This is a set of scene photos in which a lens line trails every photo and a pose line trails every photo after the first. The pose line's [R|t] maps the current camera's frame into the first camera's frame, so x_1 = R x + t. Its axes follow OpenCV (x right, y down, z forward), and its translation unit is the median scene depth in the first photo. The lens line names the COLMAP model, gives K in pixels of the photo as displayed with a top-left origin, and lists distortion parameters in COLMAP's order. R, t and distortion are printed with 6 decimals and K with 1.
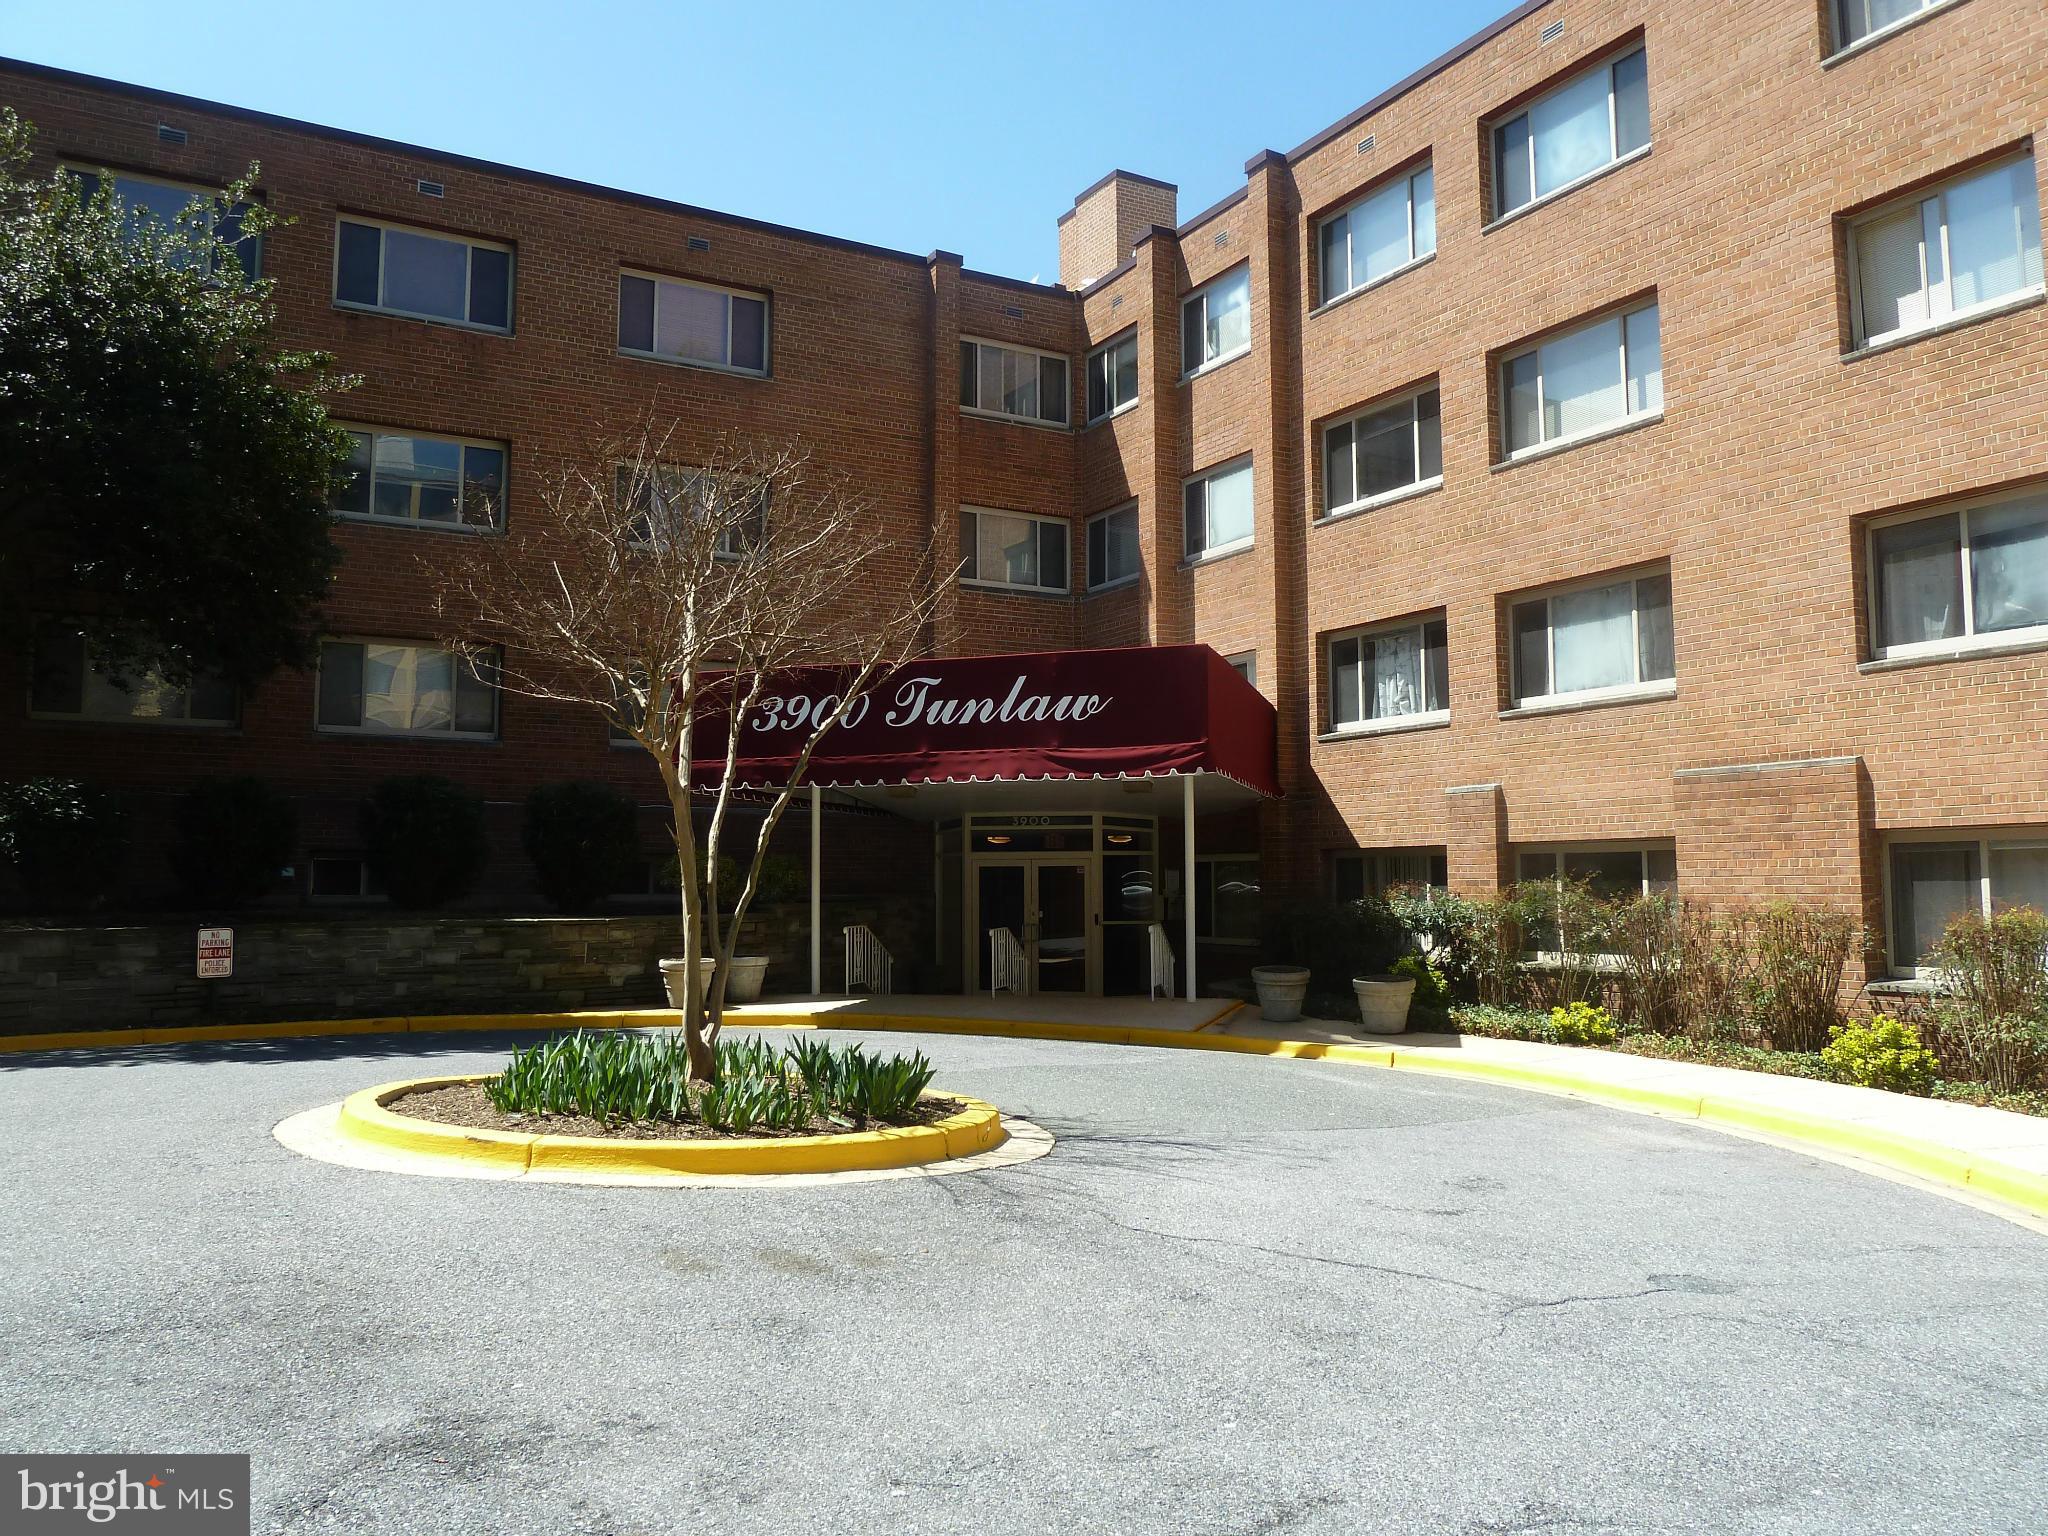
lens RADIAL K [[1533.7, 0, 1019.6], [0, 1533.7, 754.8], [0, 0, 1]] dist [-0.004400, 0.003119]
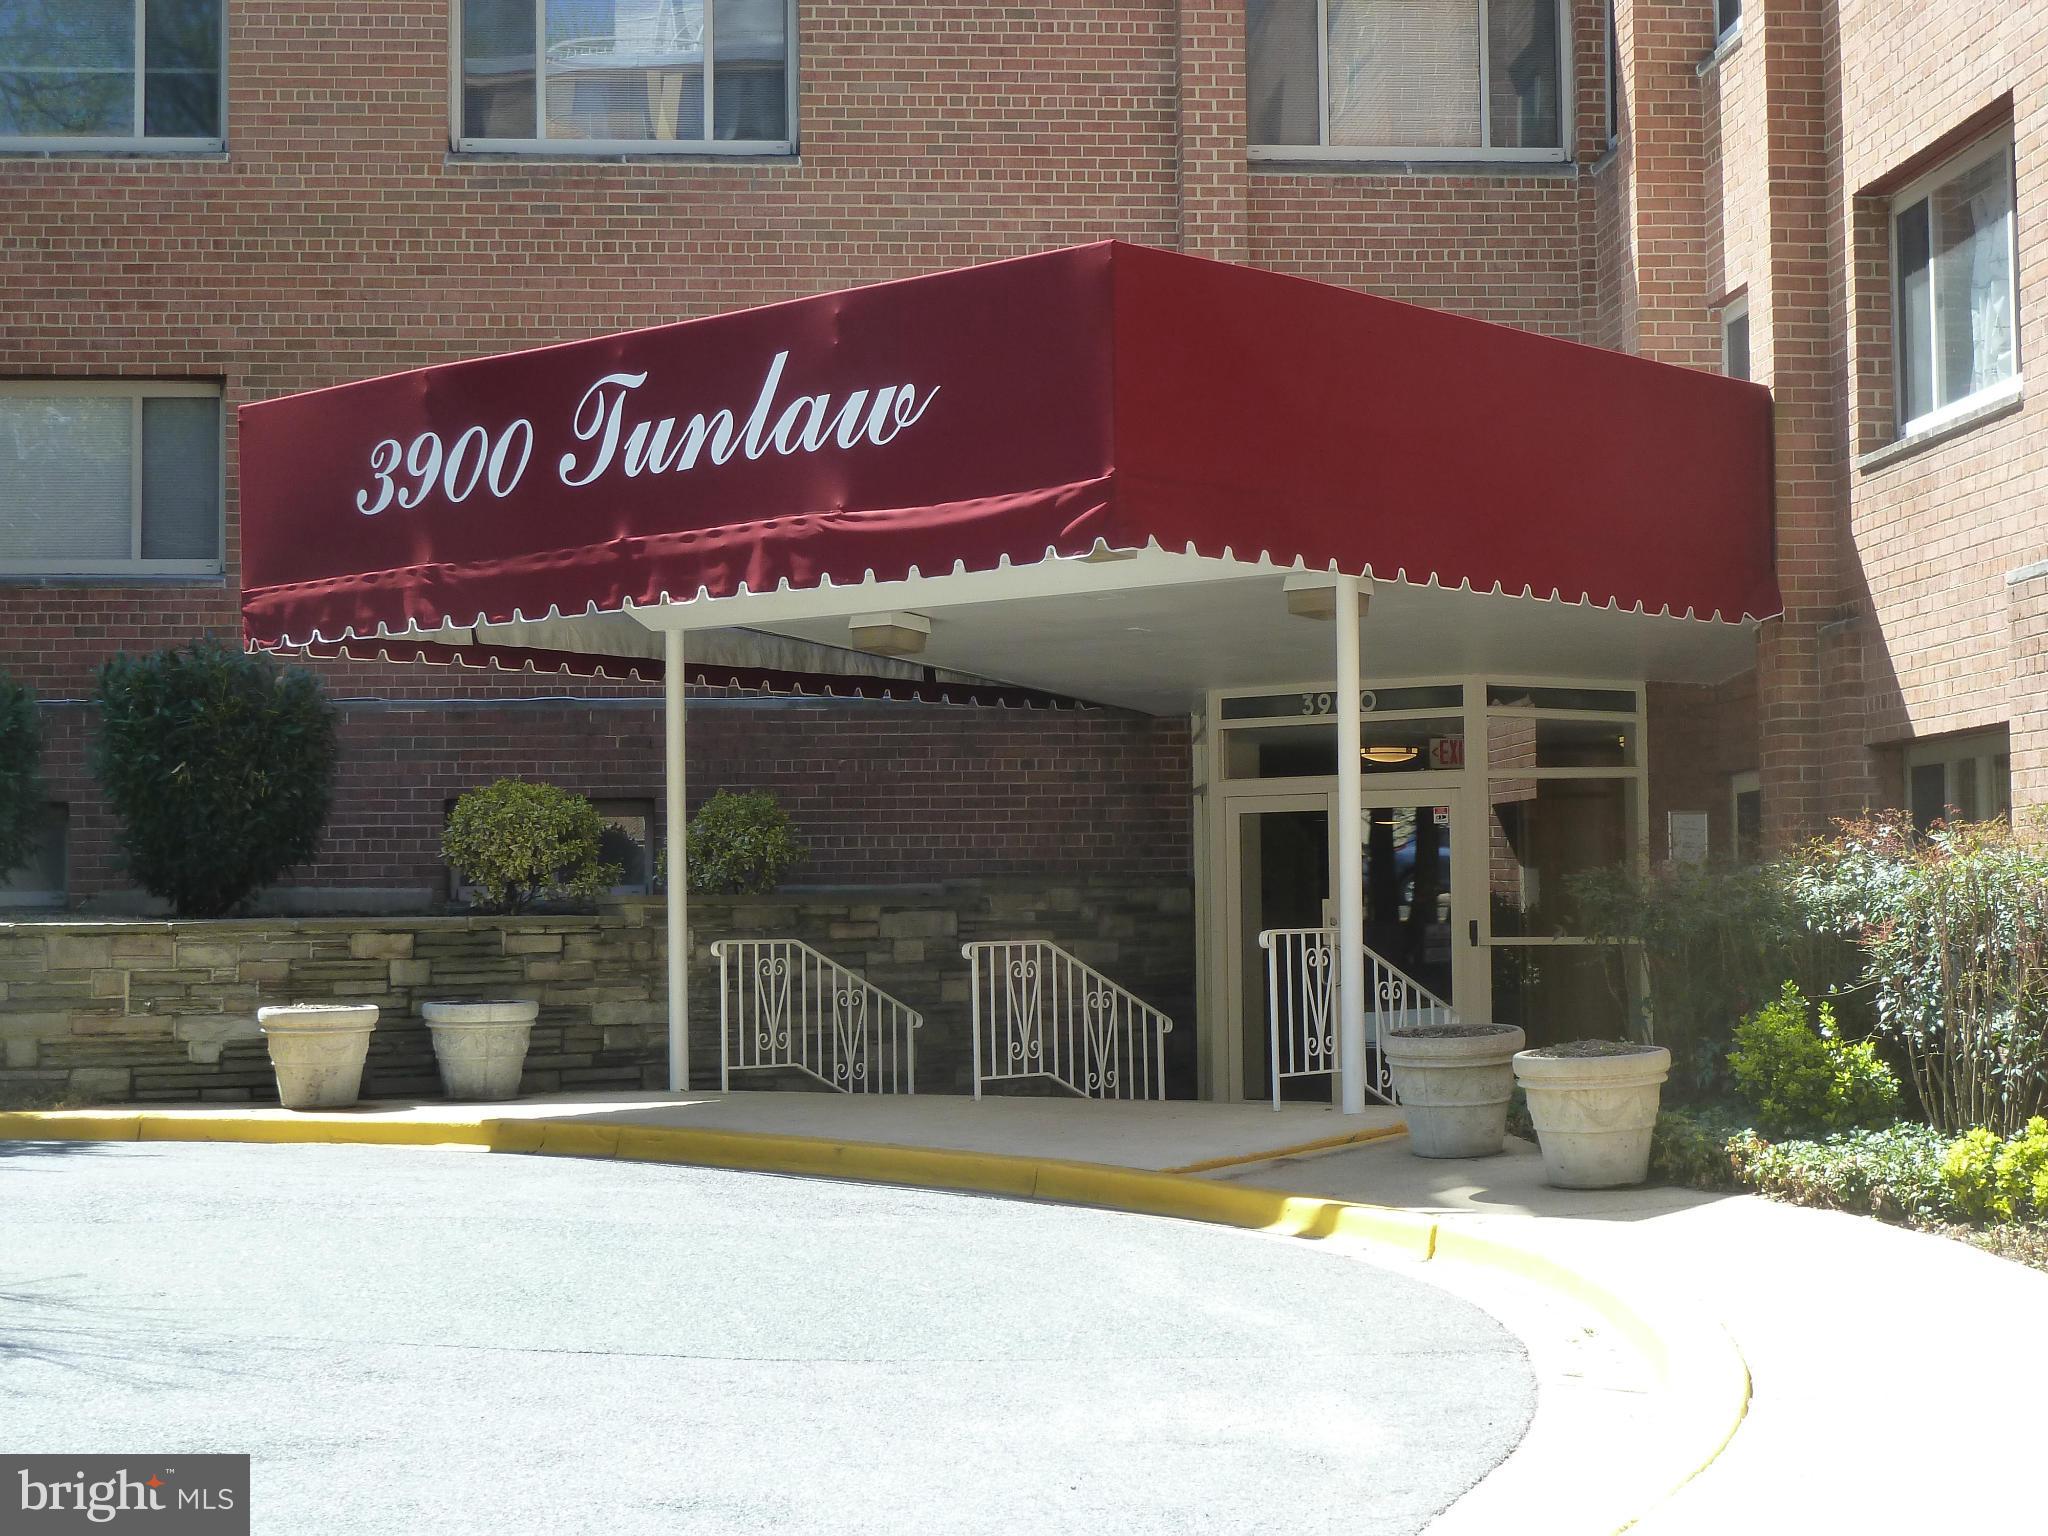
lens RADIAL K [[3489.2, 0, 993.6], [0, 3489.2, 715.0], [0, 0, 1]] dist [-0.004448, -0.009559]
pose [[0.911333, -0.031797, -0.410441, 0.422060], [0.042890, 0.998920, 0.017846, 0.033403], [0.409430, -0.033867, 0.911713, 0.107899]]
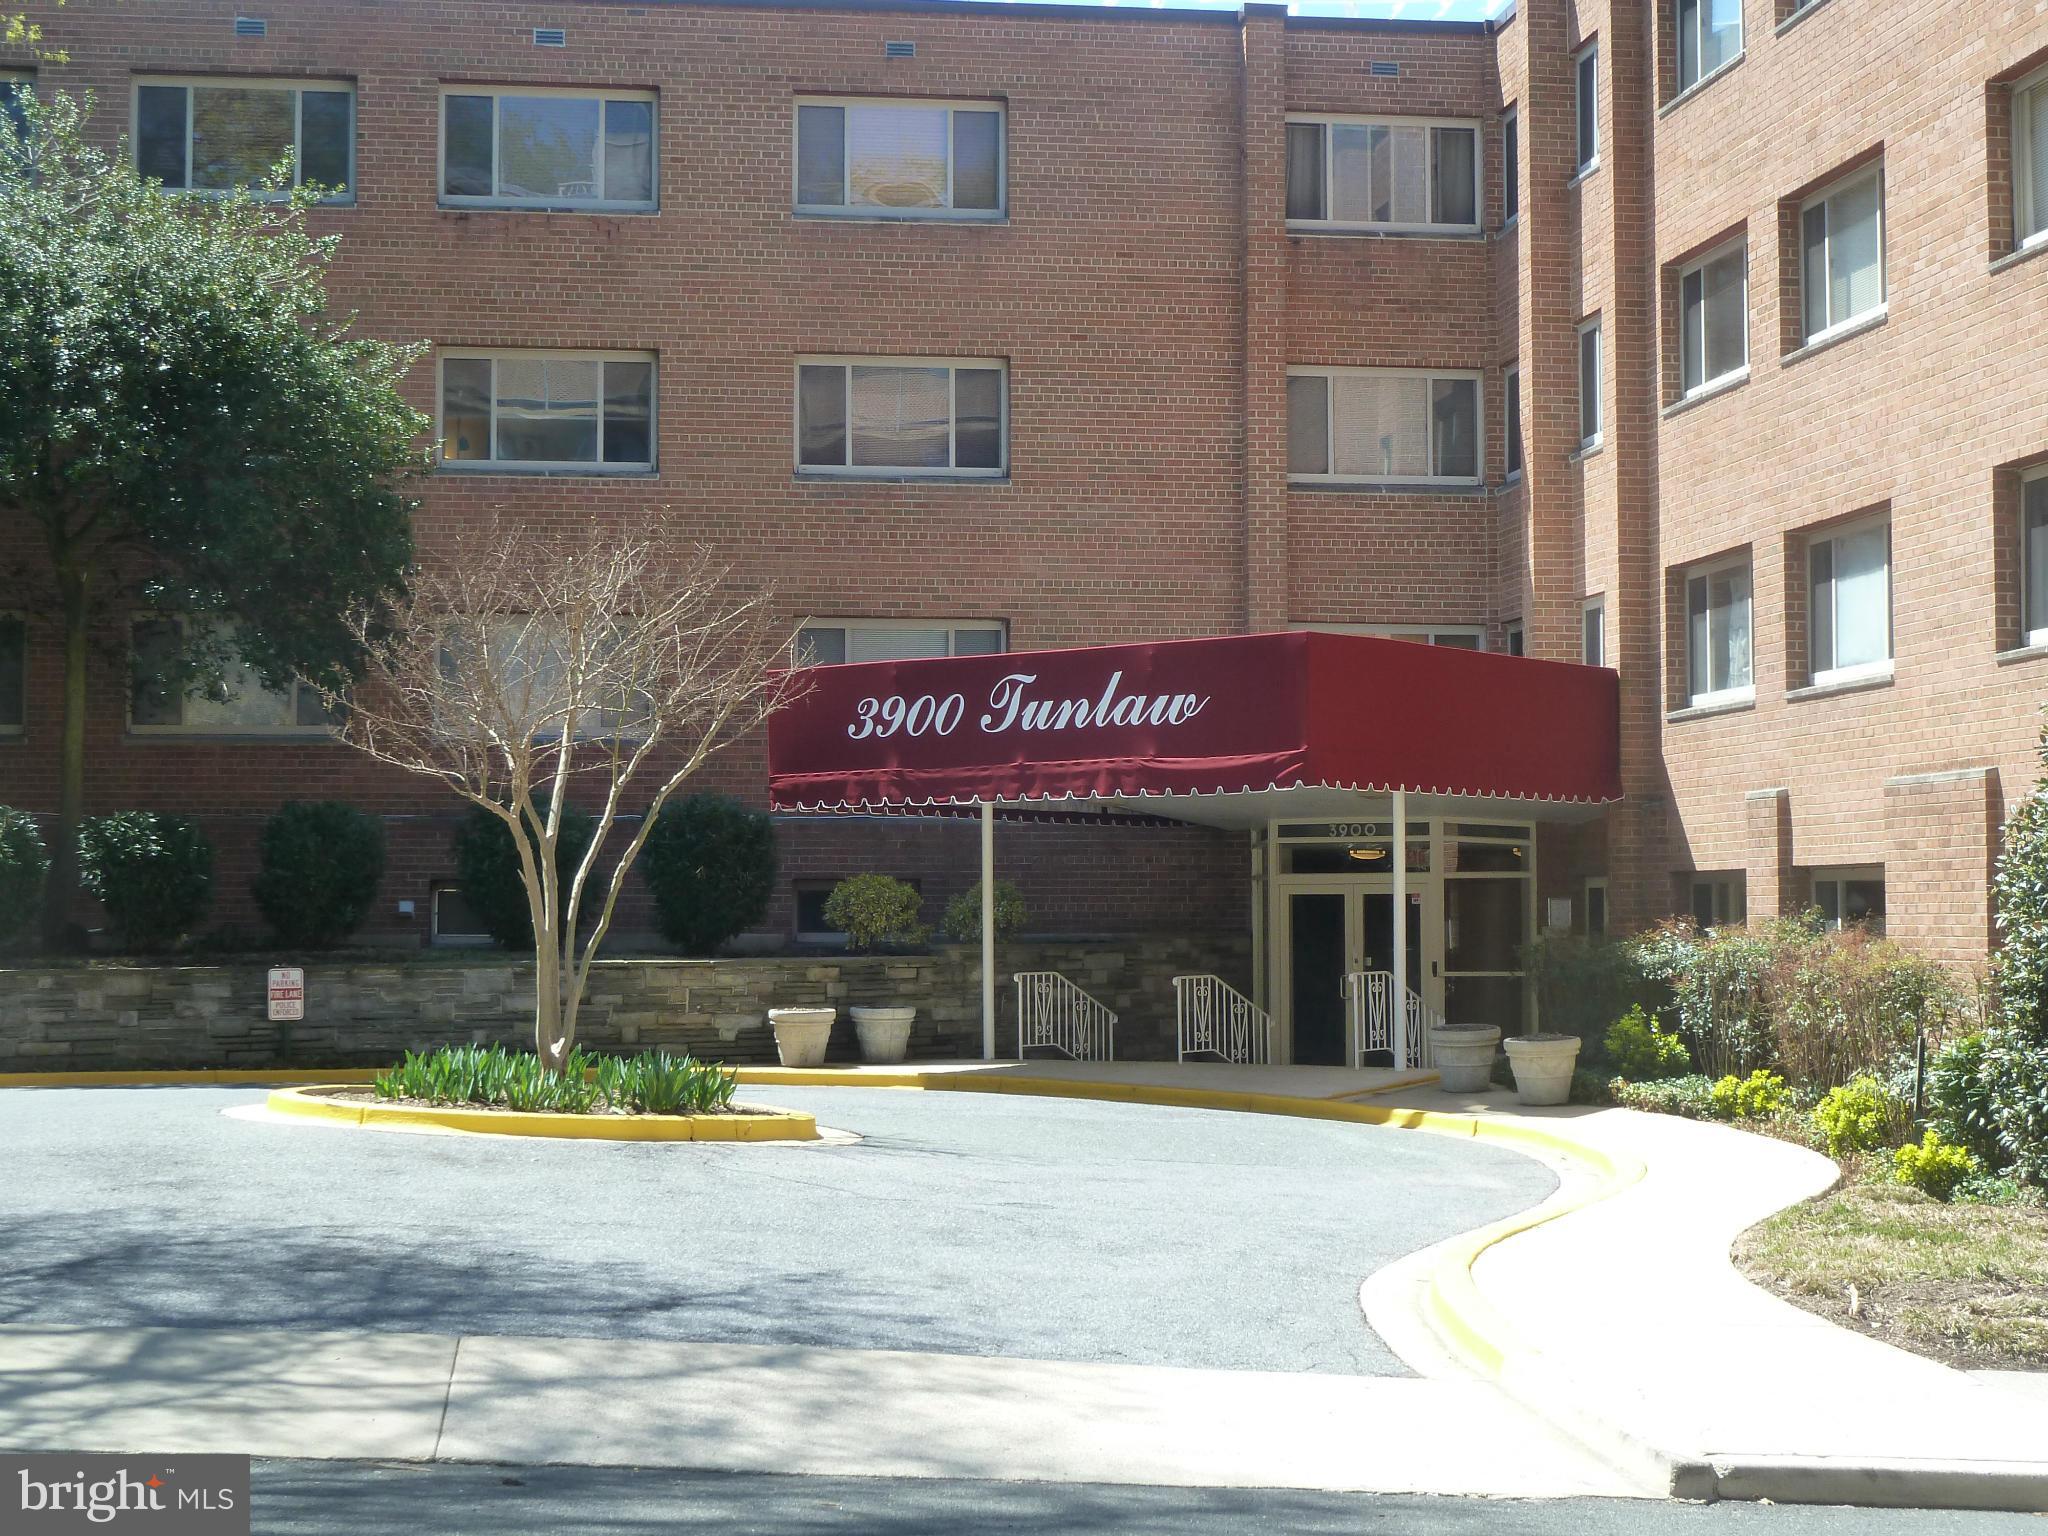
lens RADIAL K [[3323.6, 0, 1027.7], [0, 3323.6, 717.8], [0, 0, 1]] dist [0.055797, 0.000289]
pose [[0.937813, -0.020718, -0.346523, 0.534884], [0.029351, 0.999375, 0.019684, -0.058101], [0.345899, -0.028631, 0.937835, -0.658093]]
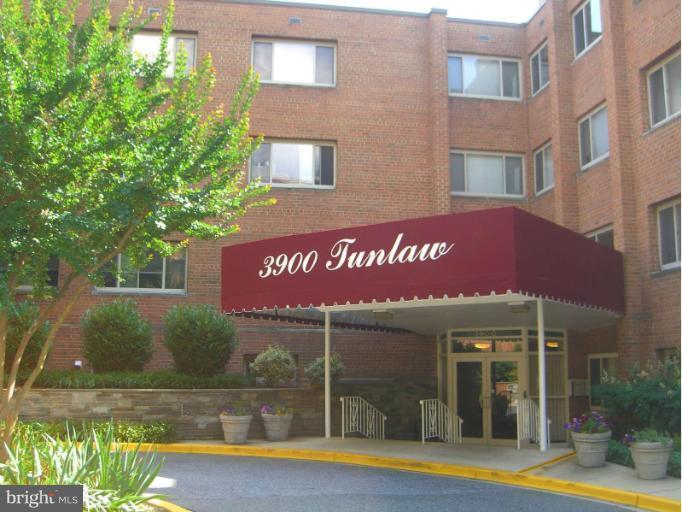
lens RADIAL K [[775.0, 0, 340.2], [0, 775.0, 246.6], [0, 0, 1]] dist [-0.019898, -0.014497]
pose [[0.941553, -0.048099, -0.333414, 0.187125], [0.020239, 0.996043, -0.086536, 0.025515], [0.336257, 0.074730, 0.938801, 0.226512]]
